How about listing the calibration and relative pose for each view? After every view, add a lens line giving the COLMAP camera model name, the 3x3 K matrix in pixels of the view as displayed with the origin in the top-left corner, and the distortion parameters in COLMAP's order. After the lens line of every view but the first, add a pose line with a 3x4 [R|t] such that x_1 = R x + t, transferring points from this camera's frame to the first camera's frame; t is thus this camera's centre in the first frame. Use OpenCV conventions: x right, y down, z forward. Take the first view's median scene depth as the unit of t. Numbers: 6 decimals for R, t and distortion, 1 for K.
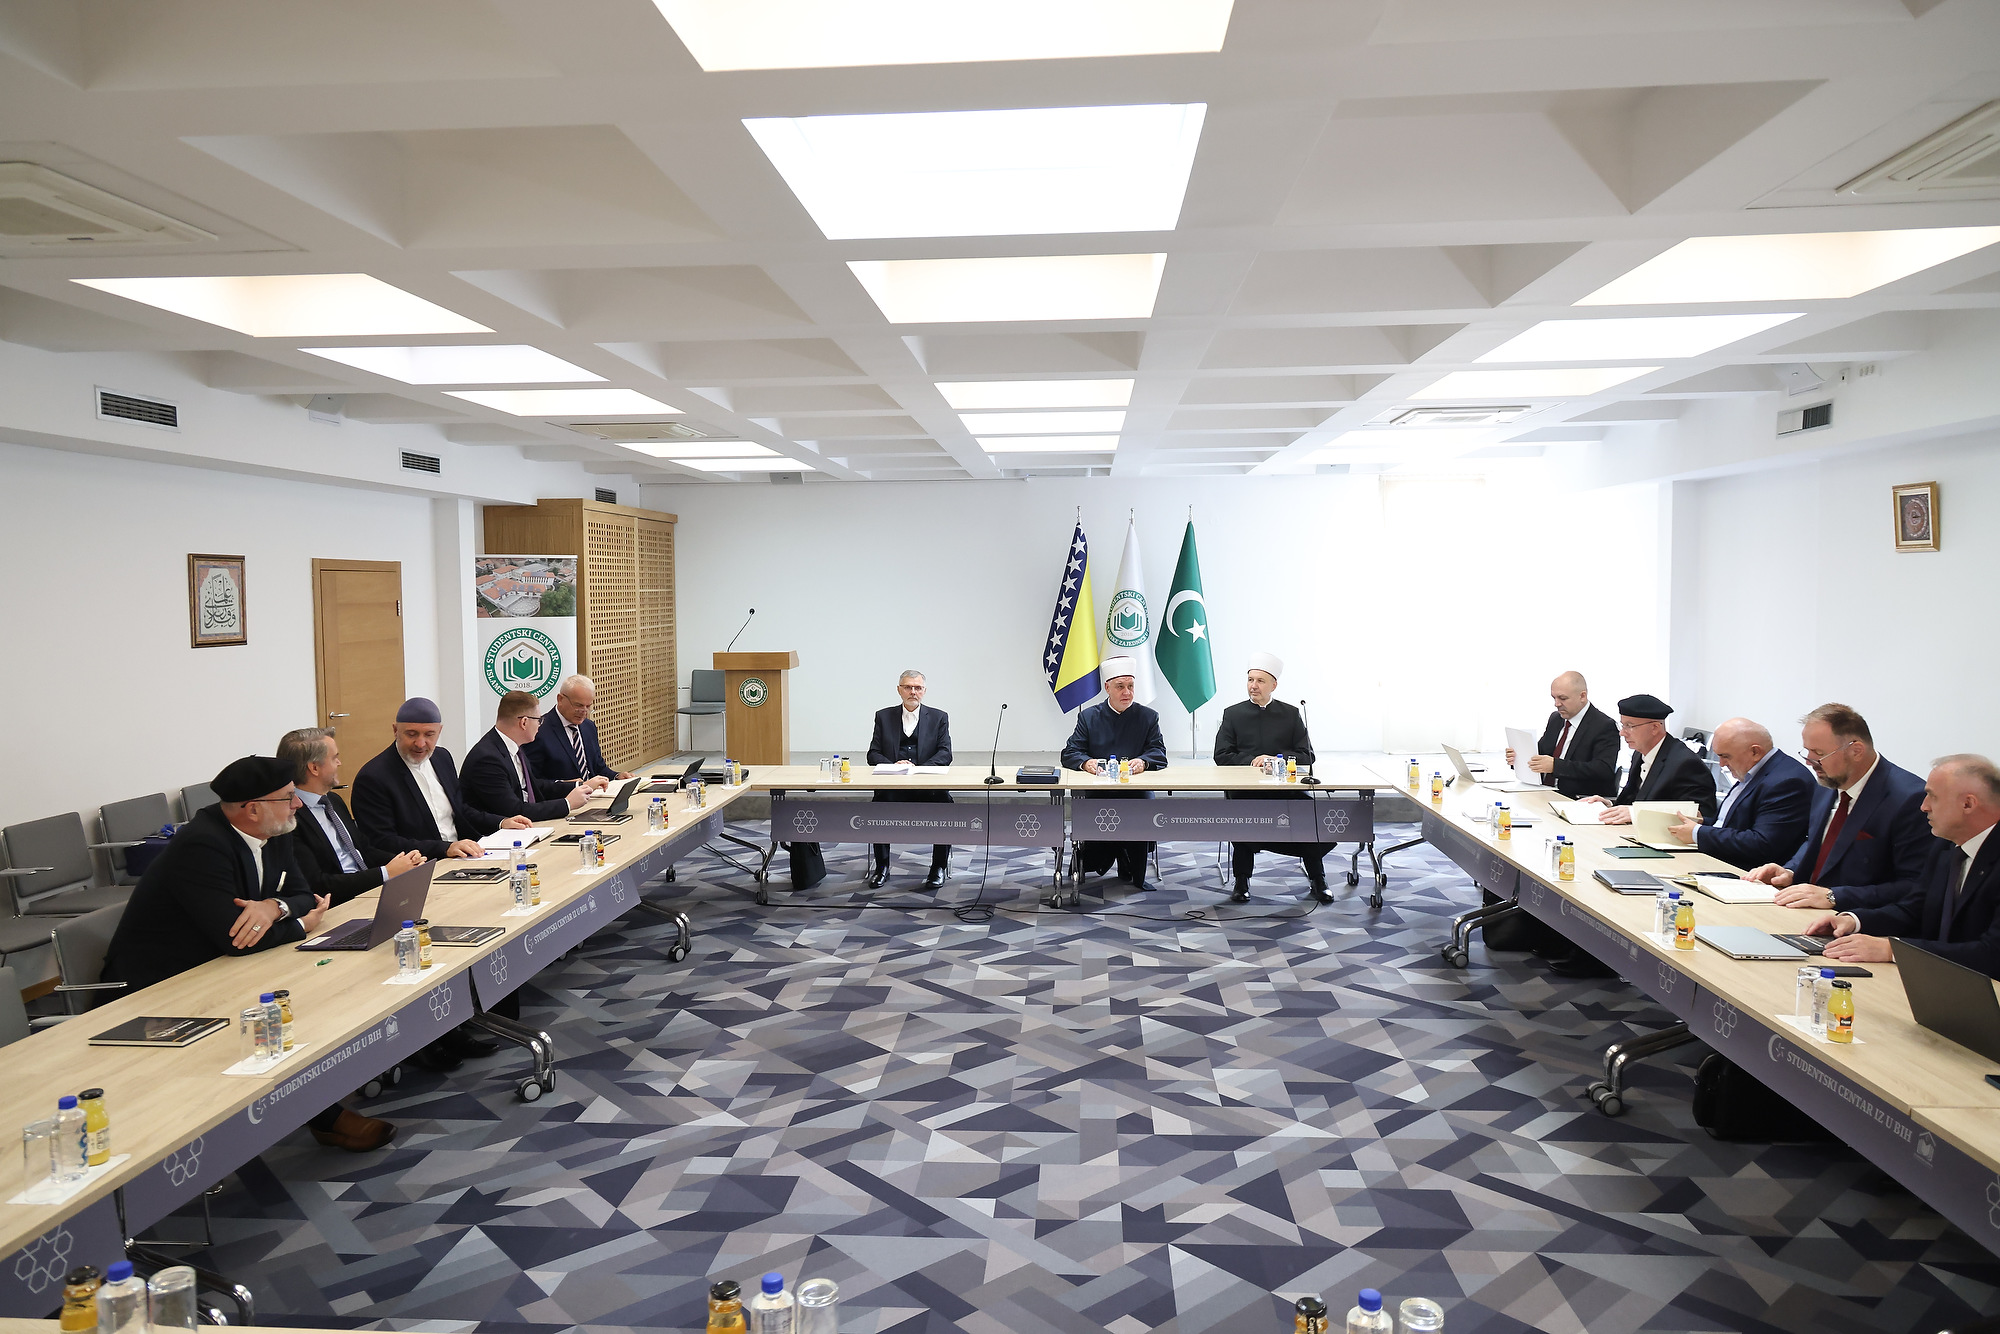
lens RADIAL K [[1342.8, 0, 994.3], [0, 1342.8, 665.9], [0, 0, 1]] dist [0.004378, -0.001464]
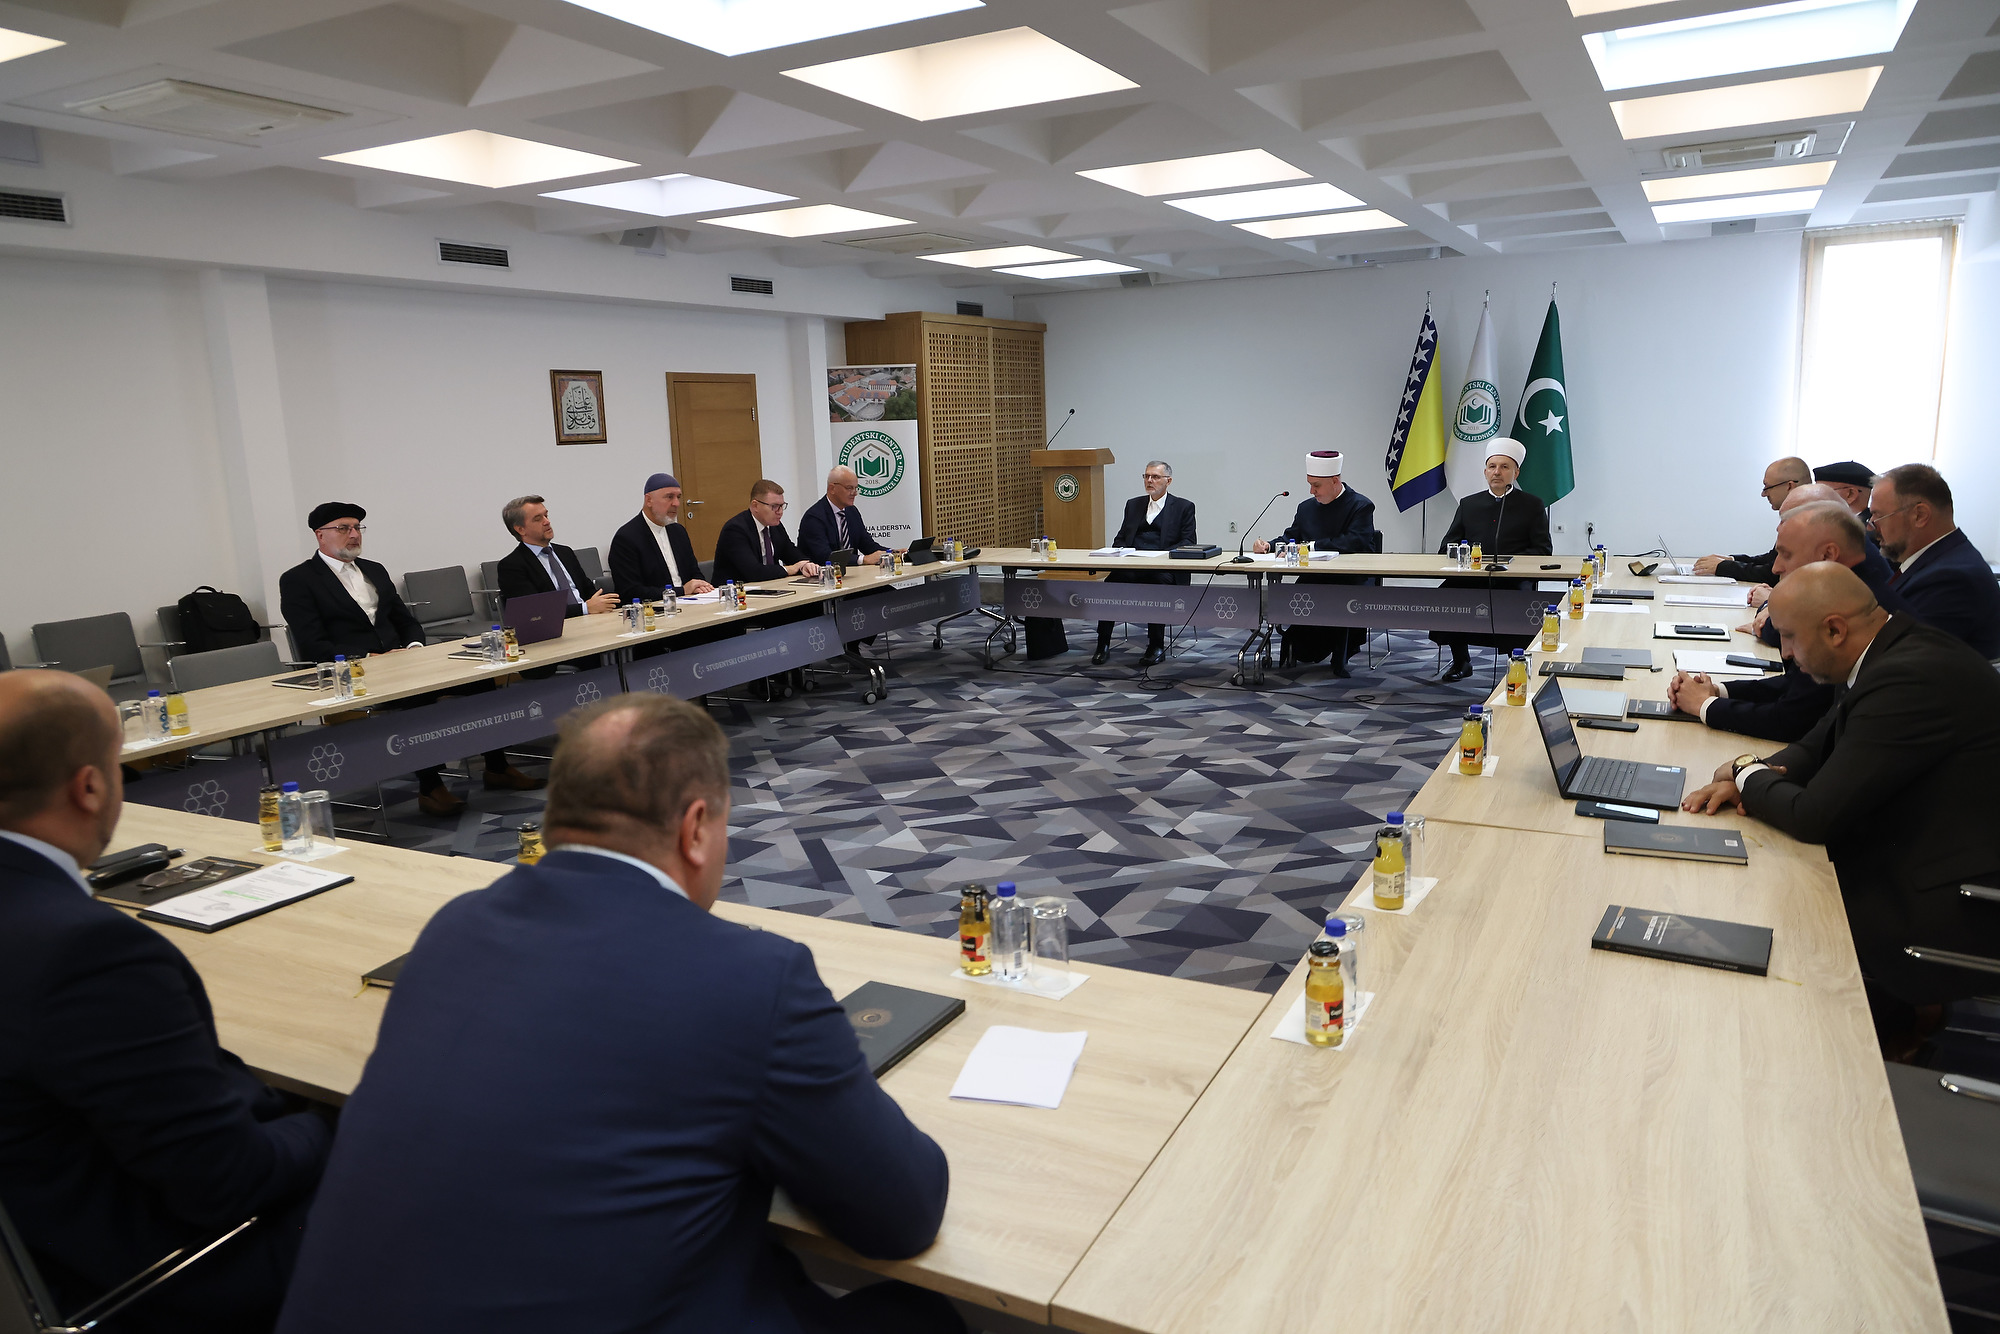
lens RADIAL K [[1347.2, 0, 1007.2], [0, 1347.2, 671.3], [0, 0, 1]] dist [0.006918, 0.001422]
pose [[0.913987, 0.051134, -0.402508, 0.291255], [0.003419, 0.991021, 0.133662, 0.027637], [0.405728, -0.123542, 0.905606, -0.017286]]
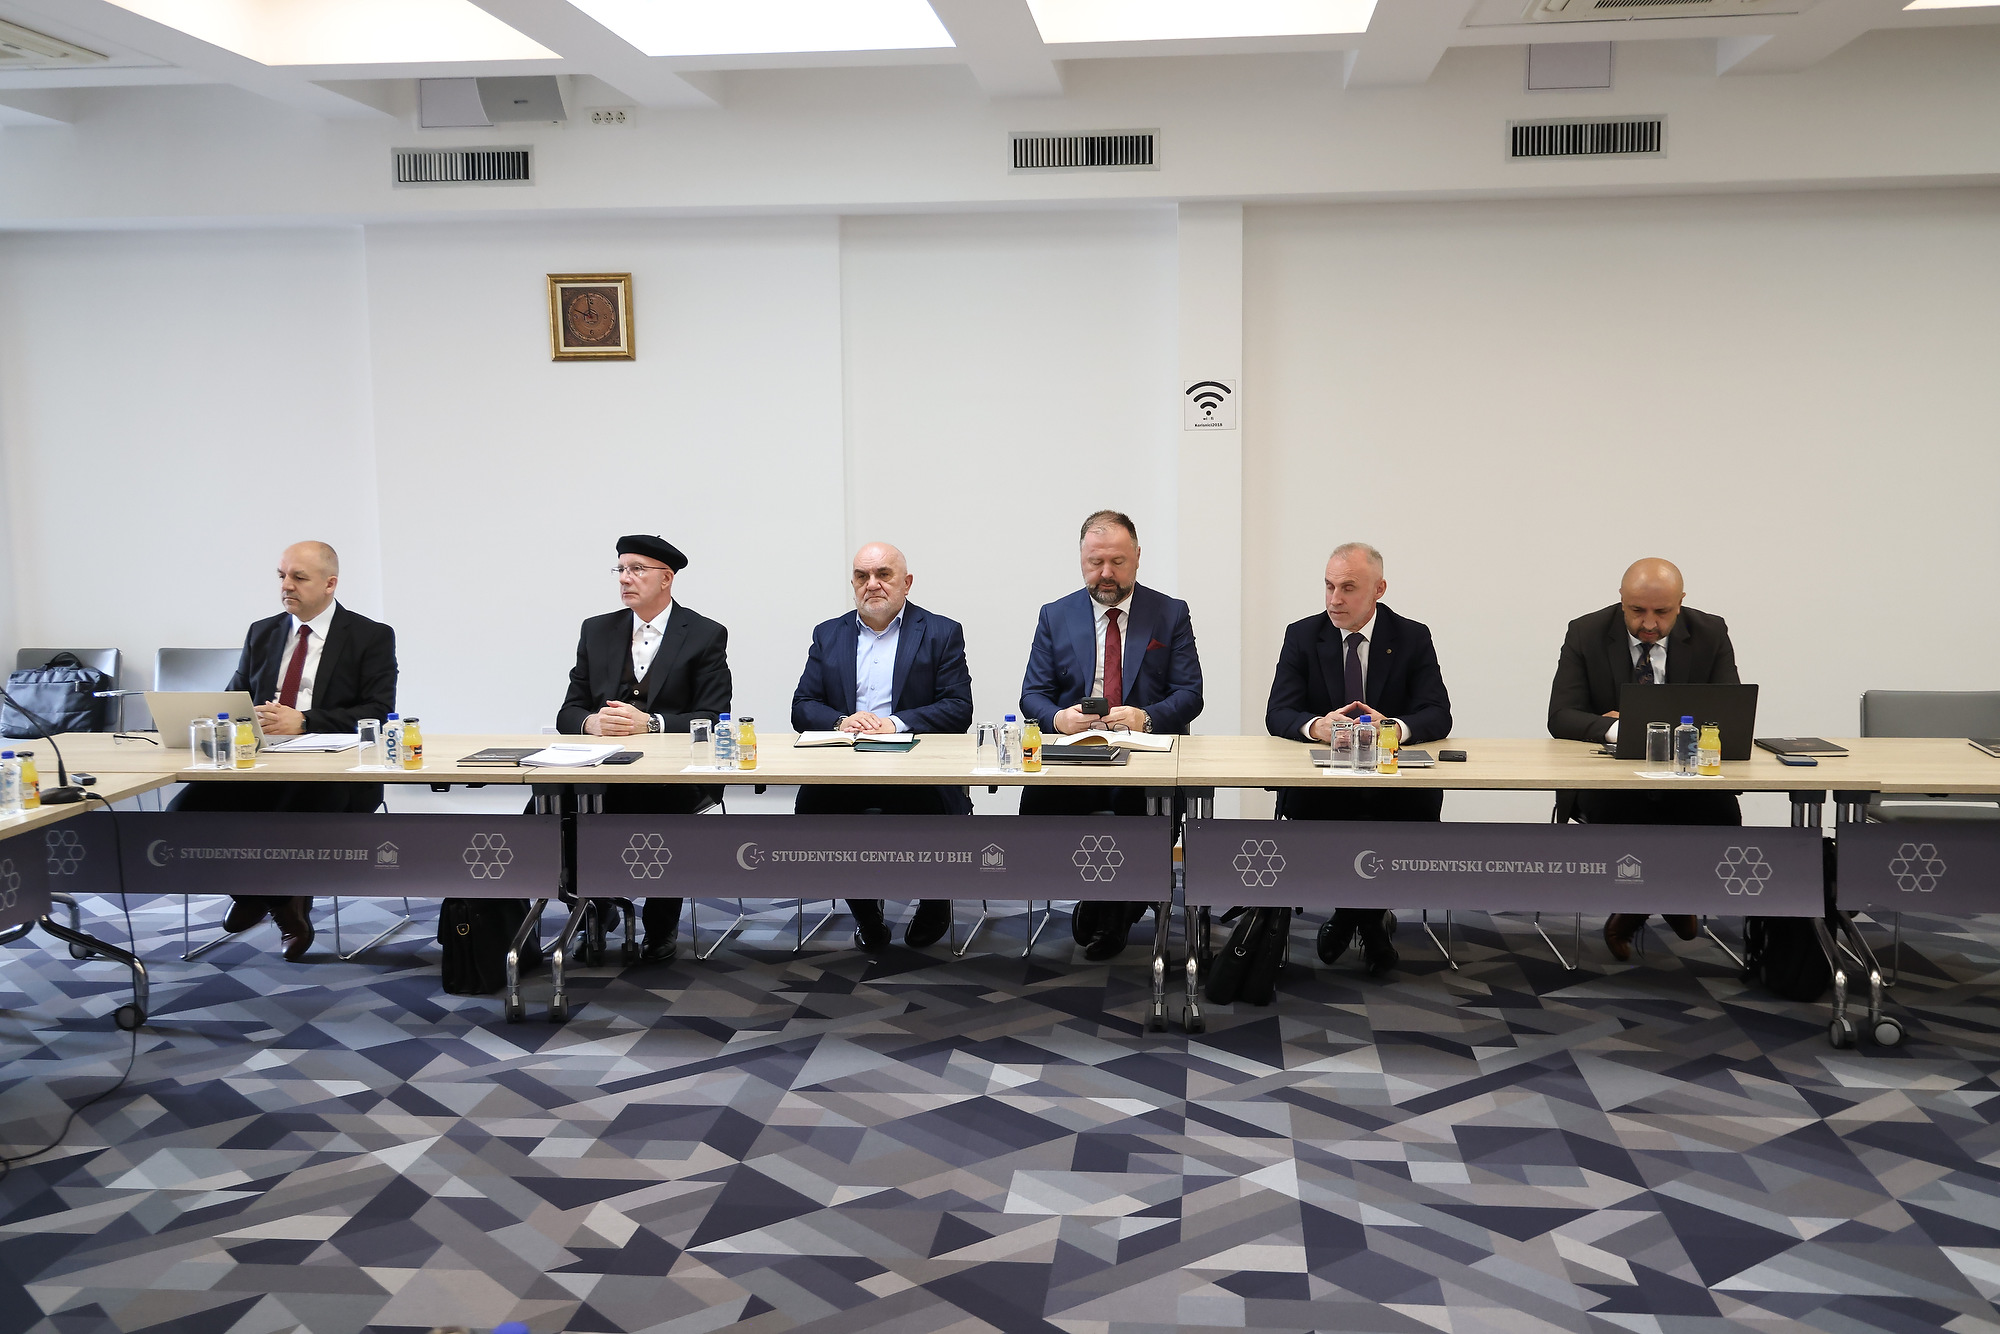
lens RADIAL K [[1966.4, 0, 1000.0], [0, 1966.4, 667.0], [0, 0, 1]] dist [0.031598, 0.009630]
pose [[0.039938, -0.101308, 0.994053, -0.400775], [0.068791, 0.992765, 0.098413, -0.002875], [-0.996831, 0.064451, 0.046619, 0.608211]]
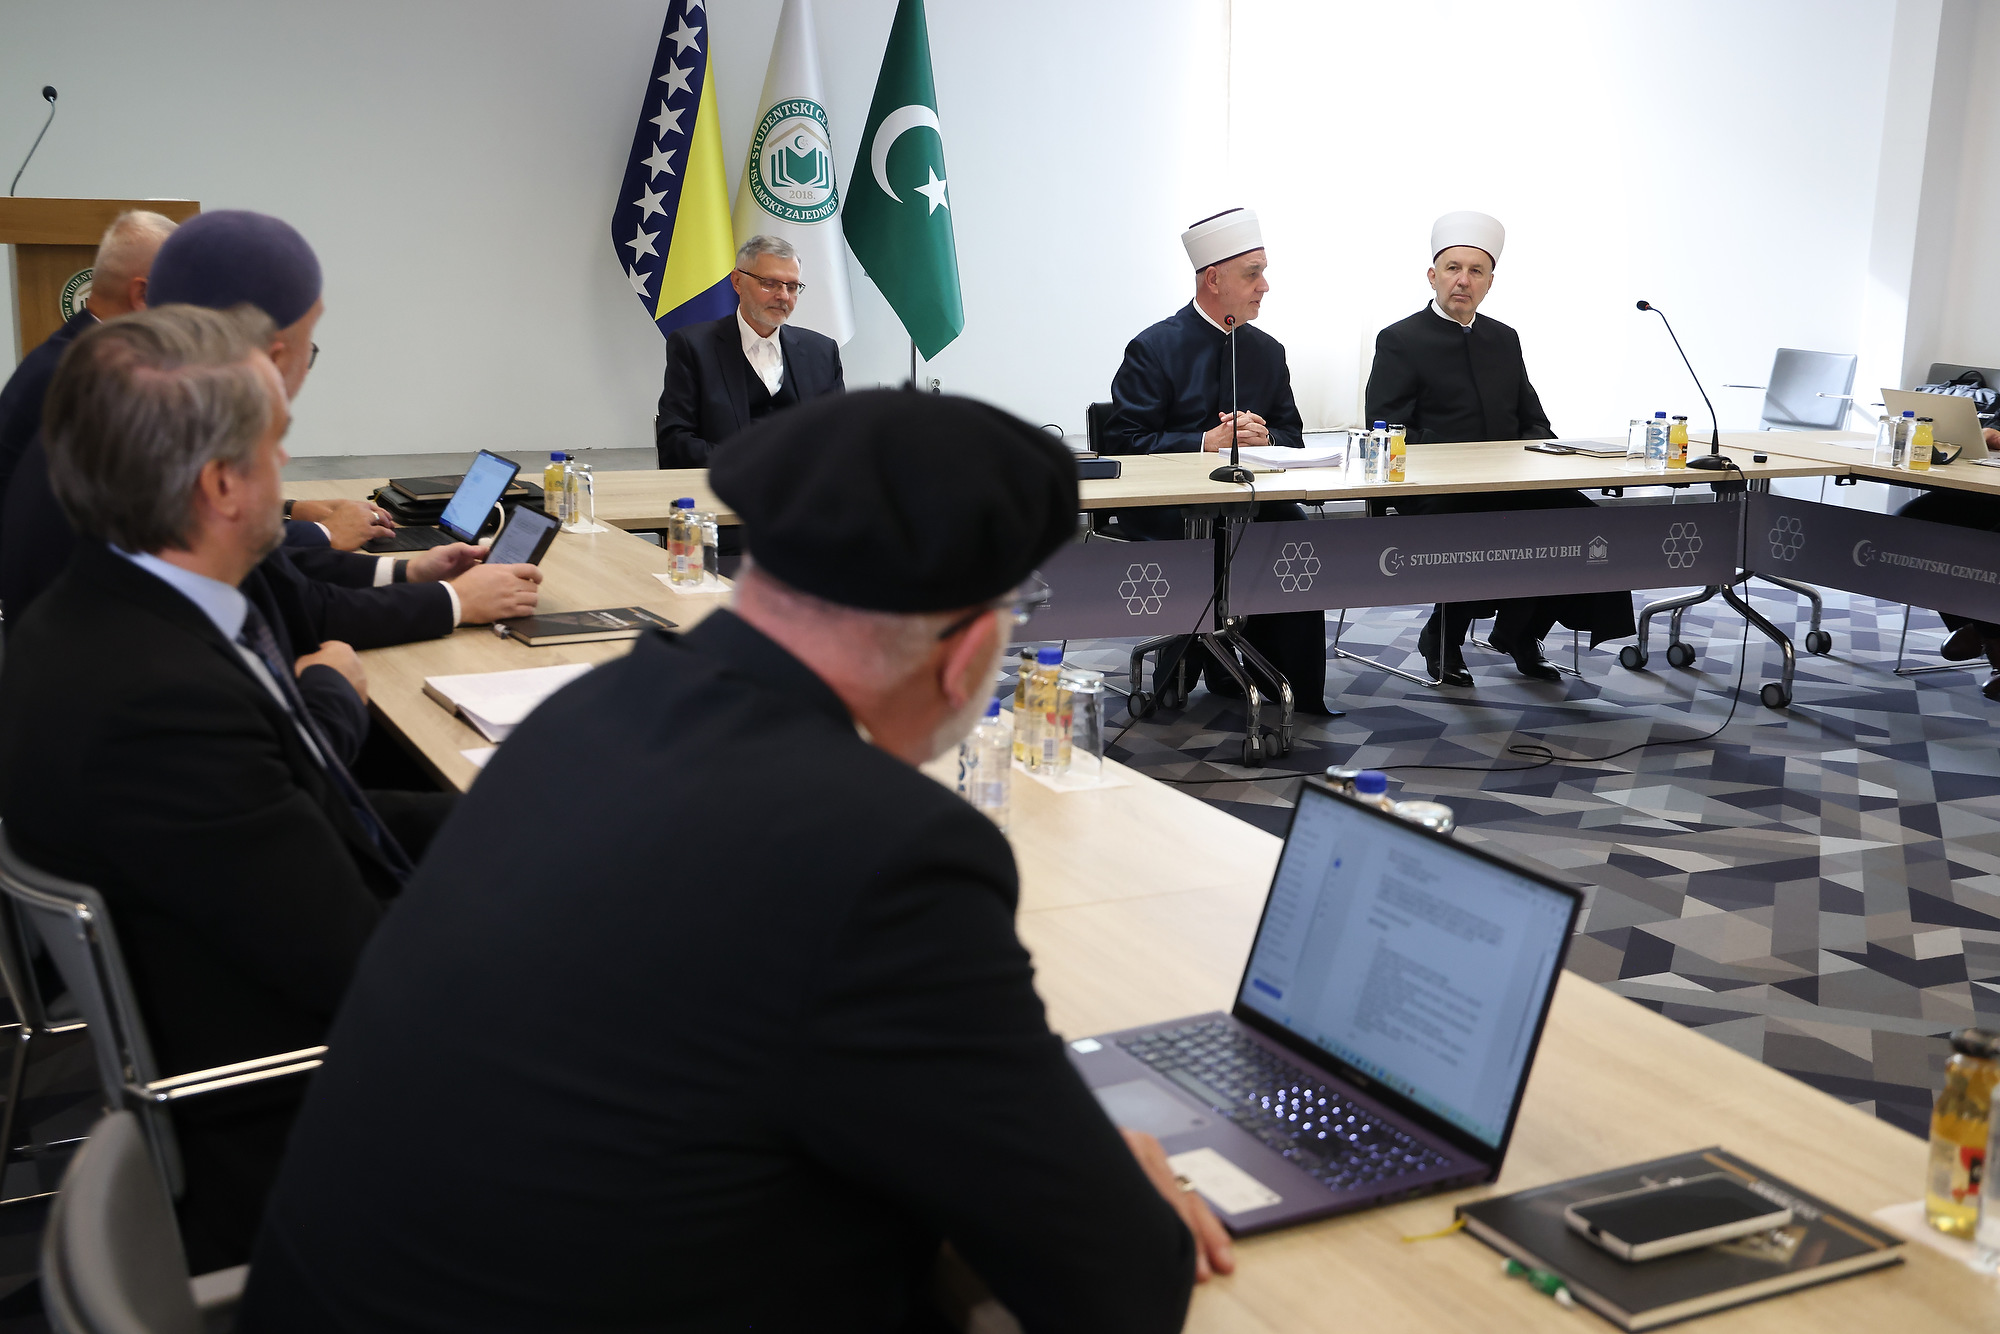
lens RADIAL K [[2312.0, 0, 992.6], [0, 2312.0, 659.0], [0, 0, 1]] dist [0.047492, -0.011757]
pose [[0.871111, -0.071126, 0.485908, -0.386789], [0.000563, 0.989600, 0.143845, 0.032482], [-0.491085, -0.125032, 0.862092, 0.368236]]
